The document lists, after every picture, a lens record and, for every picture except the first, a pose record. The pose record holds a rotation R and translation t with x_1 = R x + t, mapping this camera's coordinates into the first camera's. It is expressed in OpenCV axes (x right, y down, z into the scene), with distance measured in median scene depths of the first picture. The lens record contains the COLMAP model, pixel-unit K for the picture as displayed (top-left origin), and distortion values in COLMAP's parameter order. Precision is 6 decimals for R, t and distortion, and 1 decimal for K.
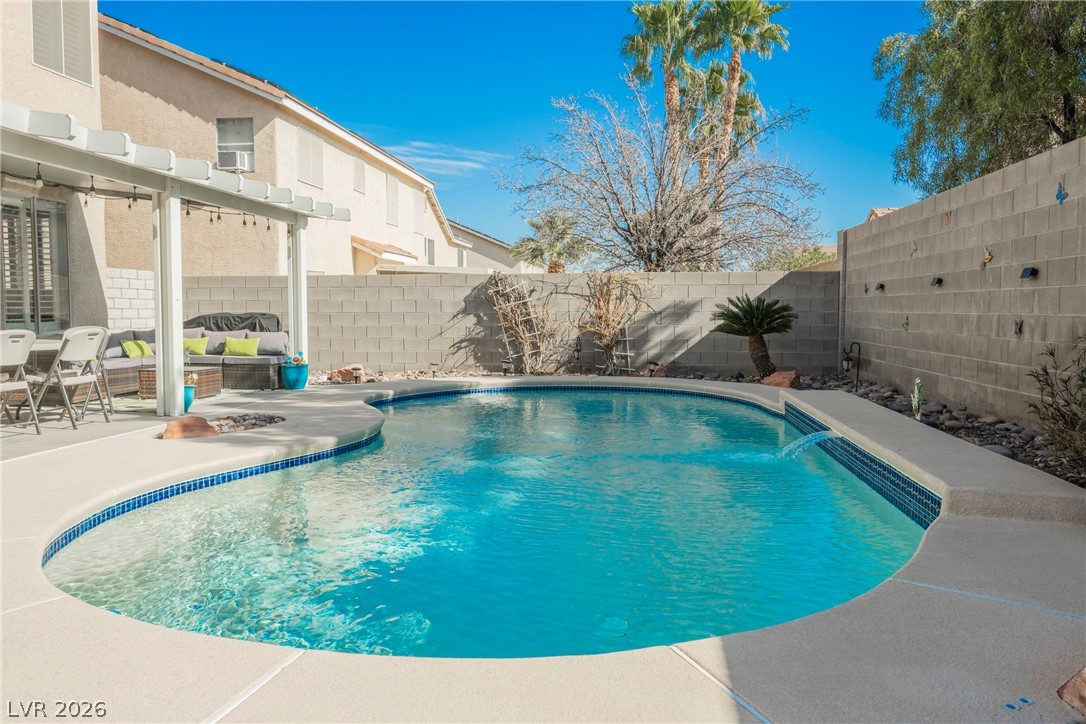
lens RADIAL K [[834.4, 0, 543.0], [0, 834.4, 362.0], [0, 0, 1]] dist [-0.002624, -0.000682]
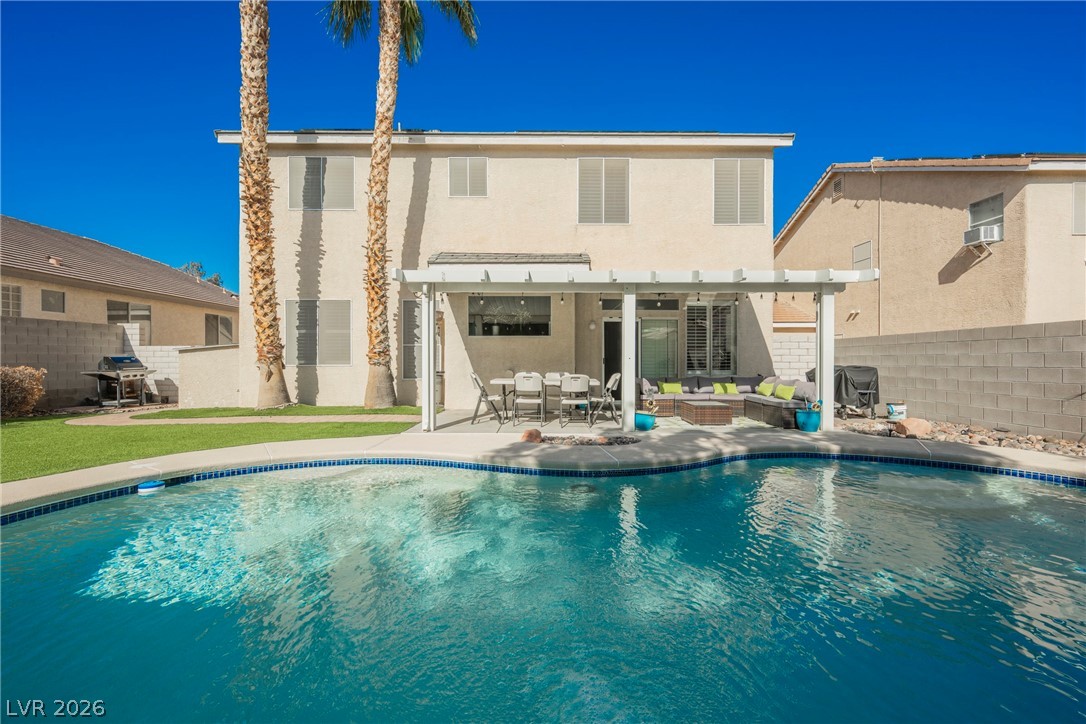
lens RADIAL K [[439.8, 0, 544.3], [0, 439.8, 362.0], [0, 0, 1]] dist [-0.000980, -0.000191]
pose [[0.130657, 0.003613, -0.991421, 0.229164], [-0.060918, 0.998133, -0.004391, -0.033406], [0.989554, 0.060969, 0.130633, 0.456797]]
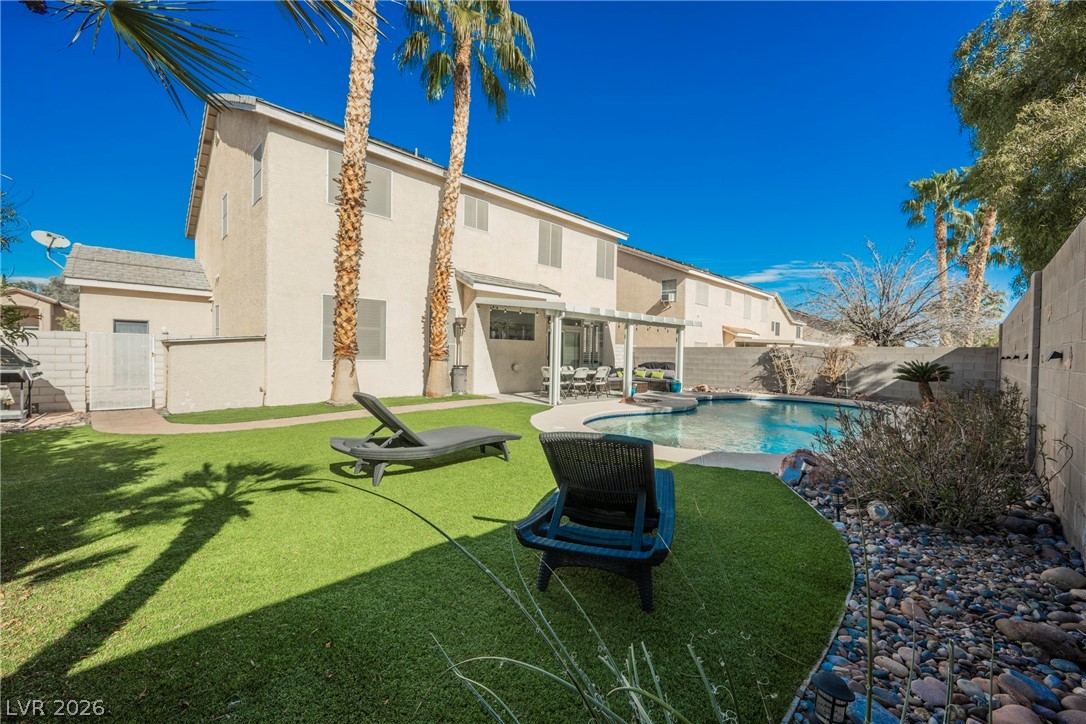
lens RADIAL K [[422.4, 0, 543.0], [0, 422.4, 362.0], [0, 0, 1]] dist [-0.002393, -0.000108]
pose [[0.779843, 0.027892, -0.625353, 0.165248], [-0.057391, 0.997985, -0.027056, -0.002359], [0.623339, 0.056989, 0.779873, -0.235915]]
